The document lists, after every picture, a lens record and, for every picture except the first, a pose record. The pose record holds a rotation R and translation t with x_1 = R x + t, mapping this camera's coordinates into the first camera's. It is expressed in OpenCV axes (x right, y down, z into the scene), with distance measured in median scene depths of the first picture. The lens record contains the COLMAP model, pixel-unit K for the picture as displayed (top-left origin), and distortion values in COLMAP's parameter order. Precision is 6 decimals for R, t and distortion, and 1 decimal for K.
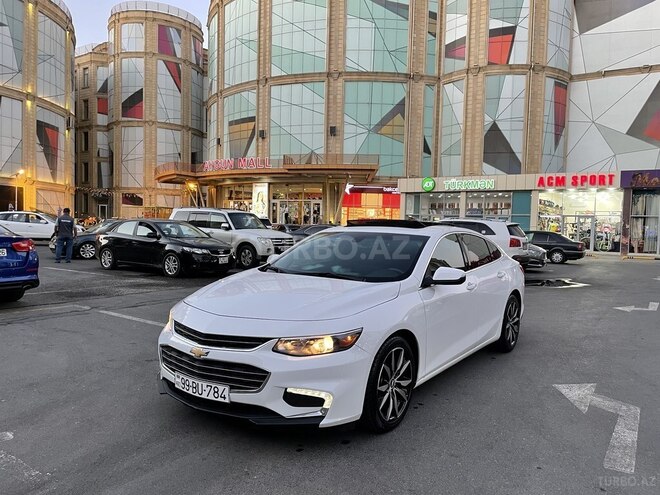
lens RADIAL K [[502.1, 0, 338.6], [0, 502.1, 250.8], [0, 0, 1]] dist [0.079381, -0.107398]
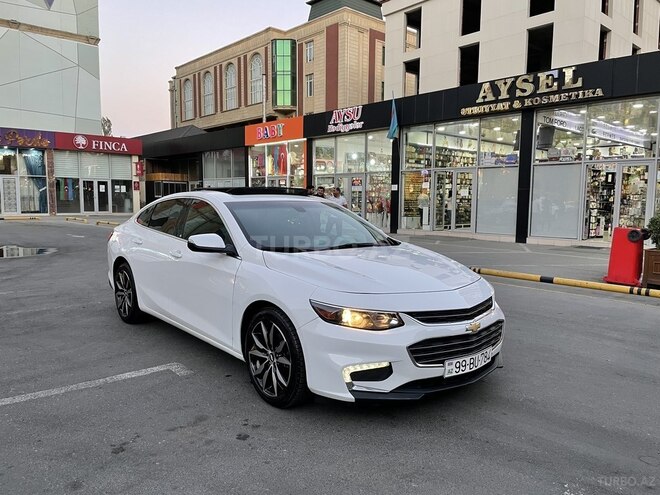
lens RADIAL K [[502.1, 0, 336.9], [0, 502.1, 250.7], [0, 0, 1]] dist [0.079381, -0.107398]
pose [[0.254462, -0.121613, 0.959406, -0.133413], [0.041153, 0.992525, 0.114896, -0.008013], [-0.966207, 0.010246, 0.257565, 0.103559]]
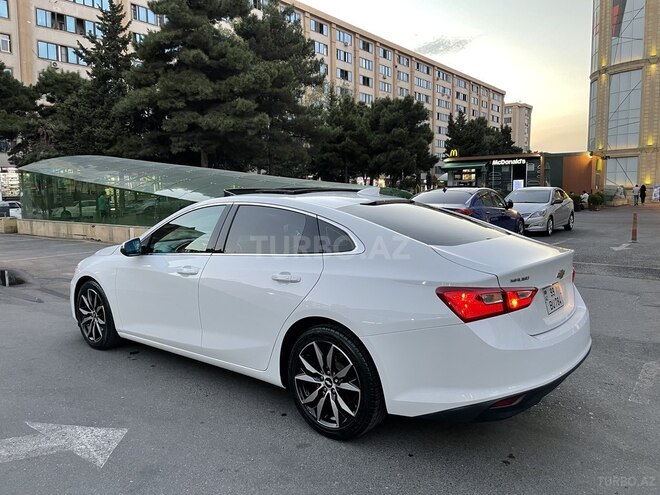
lens RADIAL K [[502.1, 0, 337.3], [0, 502.1, 246.4], [0, 0, 1]] dist [0.079381, -0.107398]
pose [[-0.079468, 0.083891, -0.993301, 0.152971], [-0.038703, 0.995442, 0.087168, -0.006911], [0.996086, 0.045371, -0.075859, 0.192128]]
